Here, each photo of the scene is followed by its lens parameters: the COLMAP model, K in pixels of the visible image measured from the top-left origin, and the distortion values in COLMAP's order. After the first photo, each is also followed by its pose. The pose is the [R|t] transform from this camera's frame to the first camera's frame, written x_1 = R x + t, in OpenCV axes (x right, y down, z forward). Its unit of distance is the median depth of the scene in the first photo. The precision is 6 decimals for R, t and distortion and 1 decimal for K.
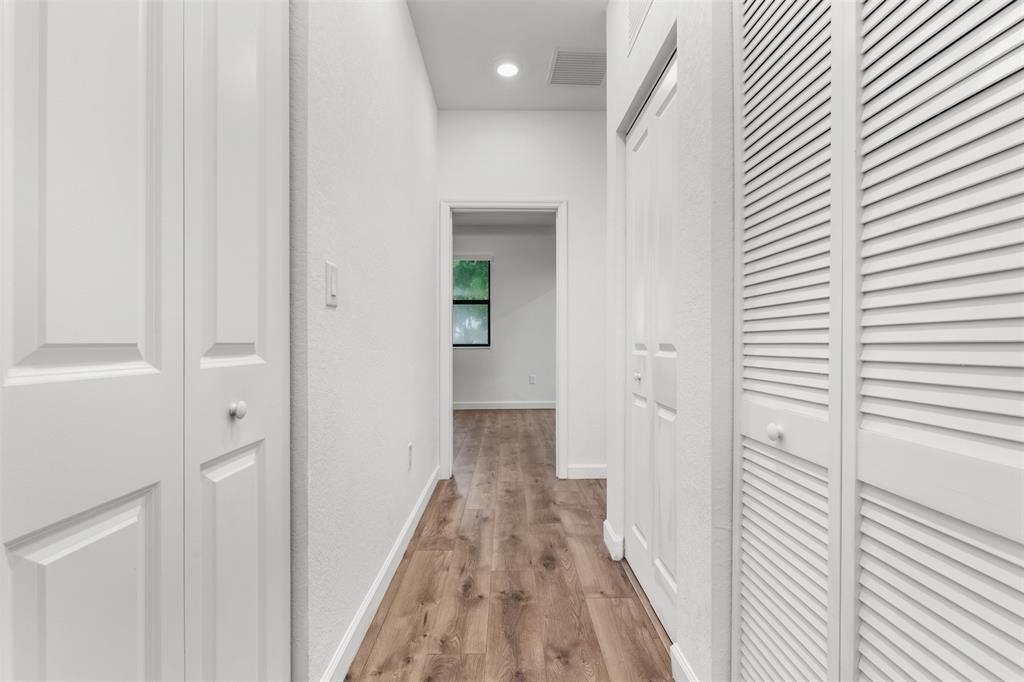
lens RADIAL K [[454.5, 0, 512.5], [0, 454.5, 342.3], [0, 0, 1]] dist [-0.006678, 0.001894]
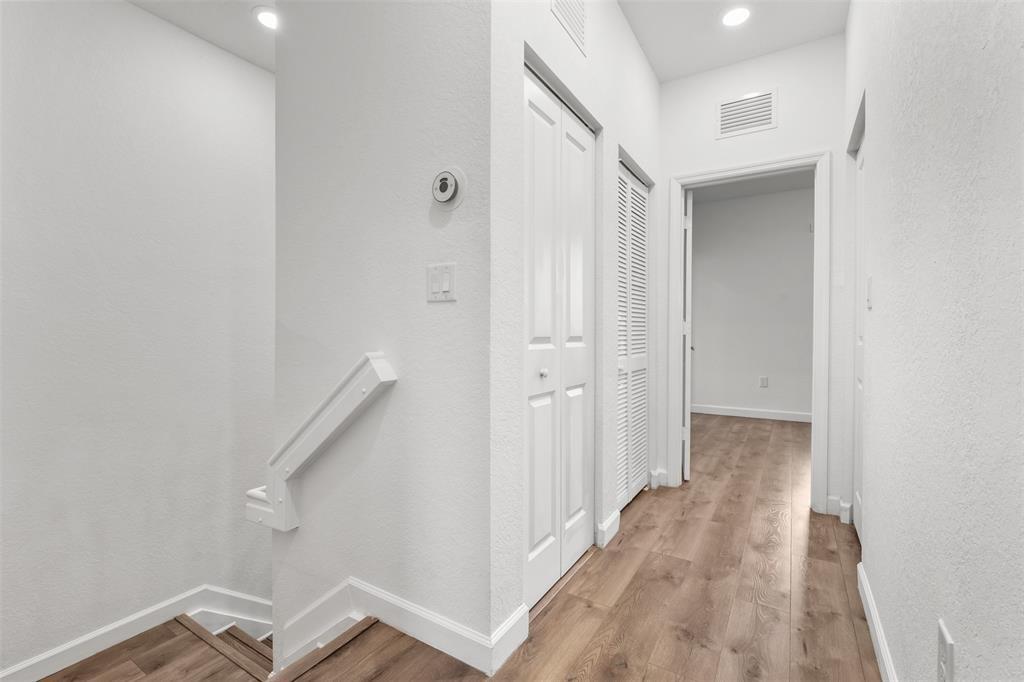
lens RADIAL K [[454.5, 0, 513.6], [0, 454.5, 331.0], [0, 0, 1]] dist [-0.006678, 0.001894]
pose [[-0.842575, -0.002068, 0.538575, -0.176066], [0.002093, 0.999973, 0.007114, -0.017407], [-0.538575, 0.007122, -0.842547, 1.927301]]
